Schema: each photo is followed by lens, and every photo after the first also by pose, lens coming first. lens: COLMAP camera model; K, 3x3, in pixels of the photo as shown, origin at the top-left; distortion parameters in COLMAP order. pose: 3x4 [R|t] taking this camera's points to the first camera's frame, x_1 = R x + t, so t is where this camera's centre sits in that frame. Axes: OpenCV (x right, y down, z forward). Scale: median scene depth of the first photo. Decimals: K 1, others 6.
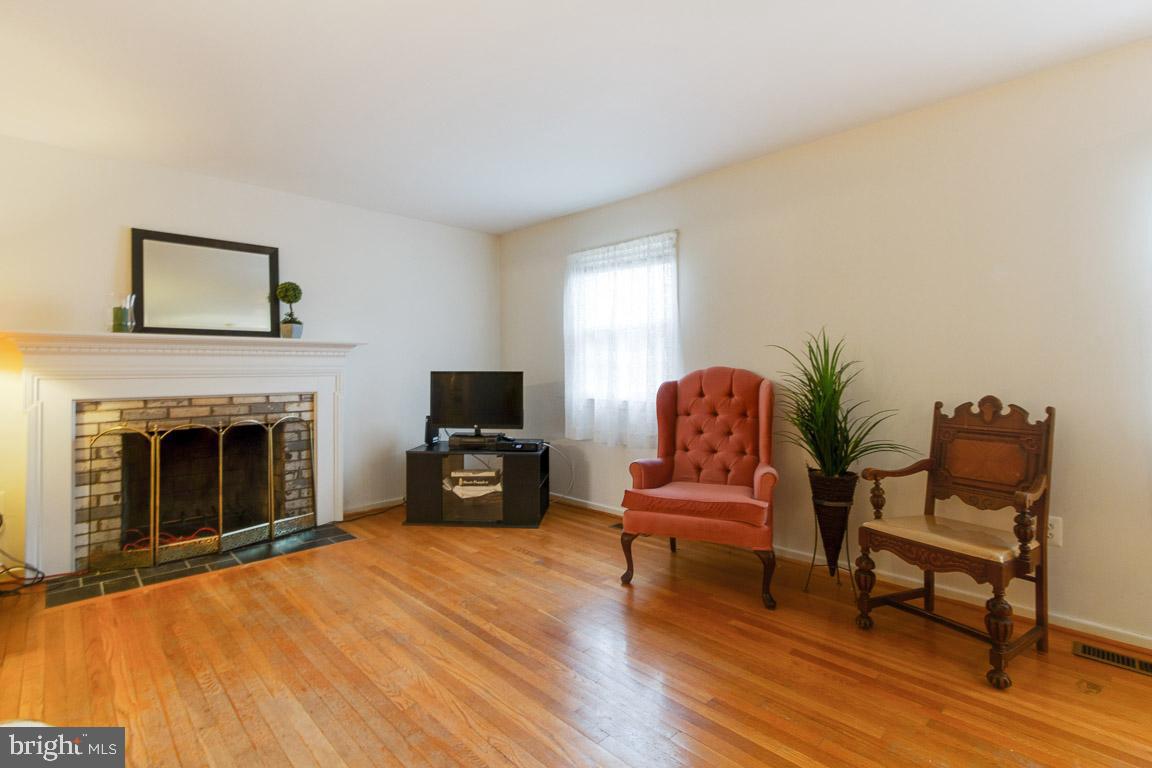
lens RADIAL K [[541.0, 0, 558.2], [0, 541.0, 356.7], [0, 0, 1]] dist [0.004086, 0.001220]
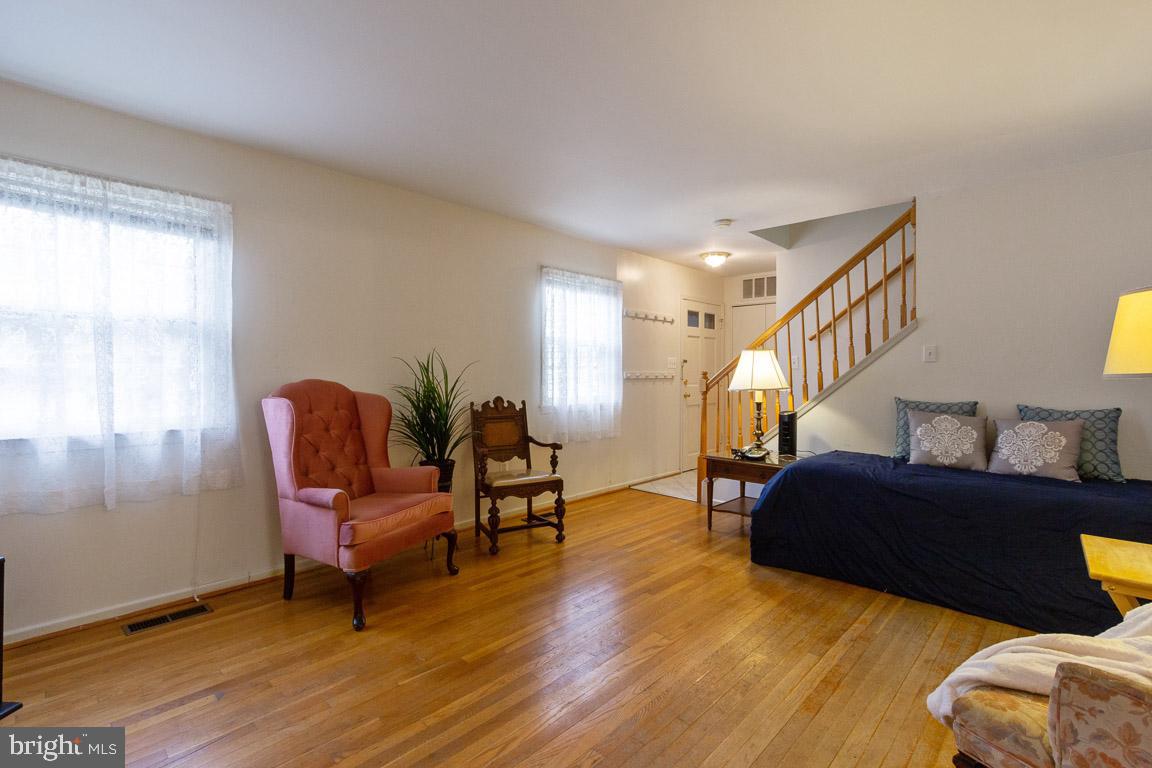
lens RADIAL K [[541.0, 0, 570.3], [0, 541.0, 380.2], [0, 0, 1]] dist [0.004086, 0.001220]
pose [[-0.058249, -0.009361, 0.998258, -0.644844], [-0.023767, 0.999686, 0.007987, 0.001336], [-0.998019, -0.023261, -0.058453, 0.607339]]
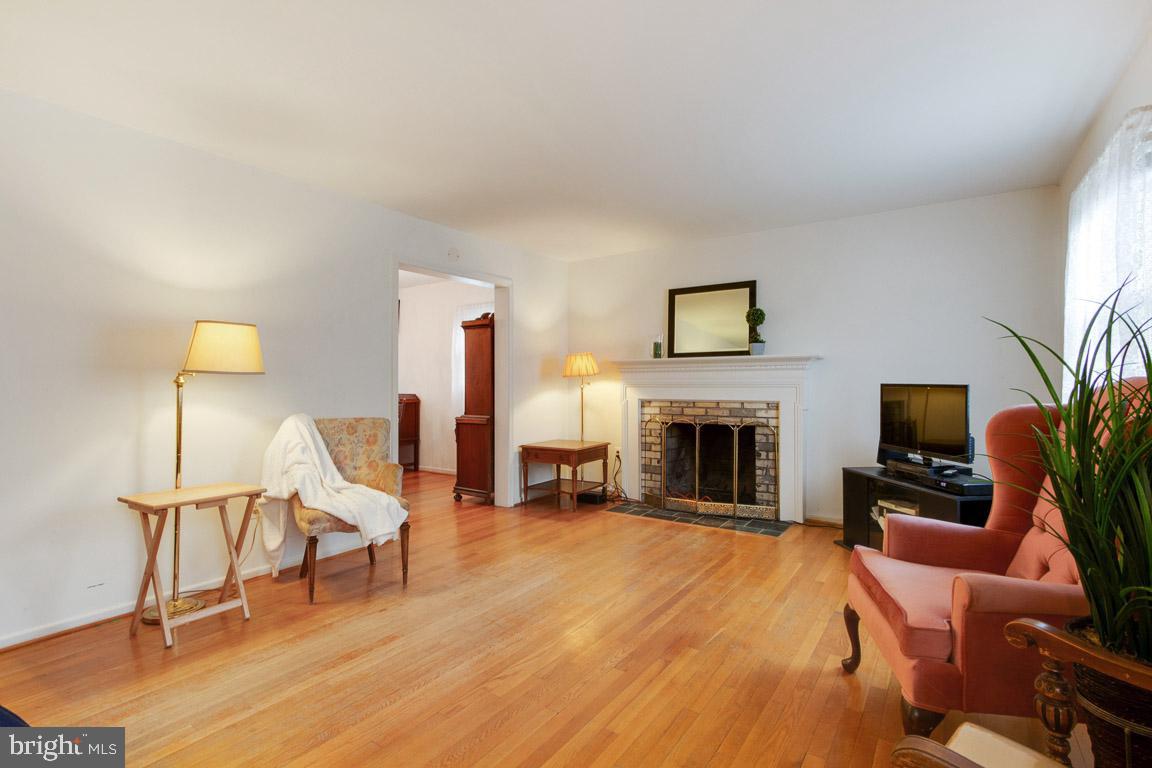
lens RADIAL K [[541.0, 0, 578.6], [0, 541.0, 378.6], [0, 0, 1]] dist [0.004086, 0.001220]
pose [[0.217303, -0.003687, -0.976097, 0.649789], [0.023109, 0.999732, 0.001368, 0.007404], [0.975831, -0.022854, 0.217330, 0.408210]]
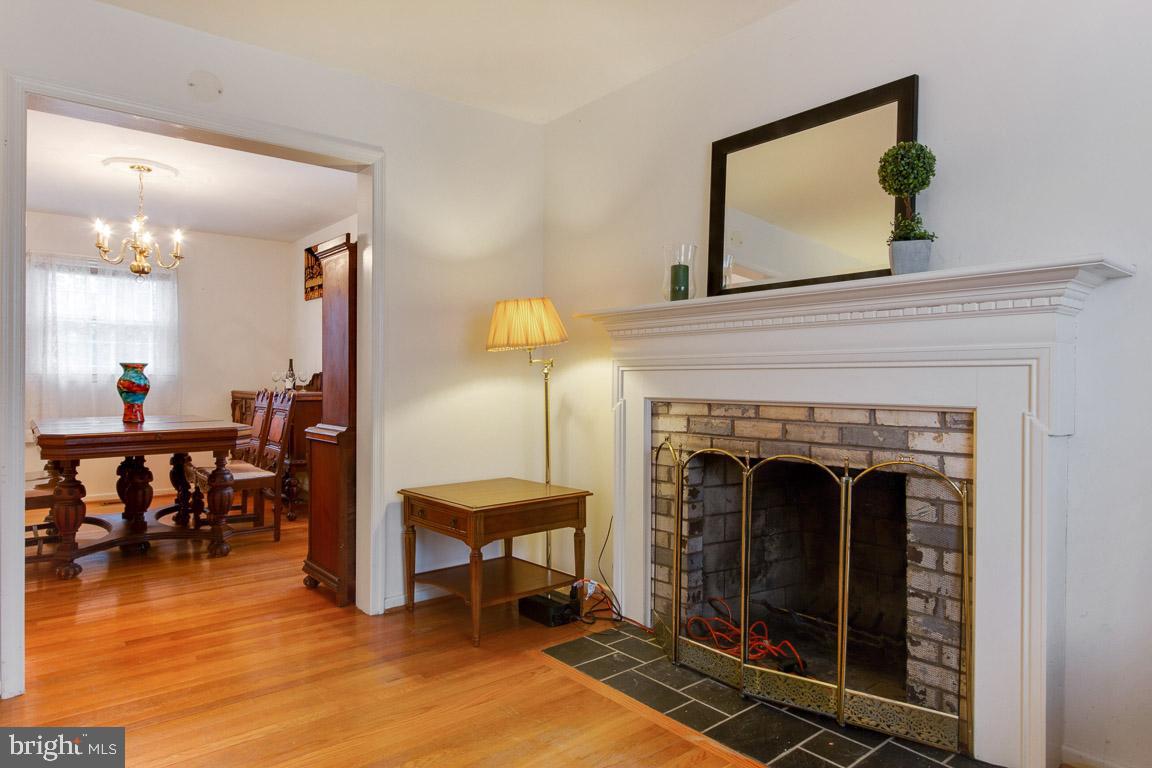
lens RADIAL K [[699.1, 0, 569.4], [0, 699.1, 379.2], [0, 0, 1]] dist [-0.005660, -0.000110]
pose [[-0.059517, 0.005540, -0.998212, 0.073646], [0.021017, 0.999770, 0.004295, 0.042548], [0.998006, -0.020724, -0.059619, 0.864231]]
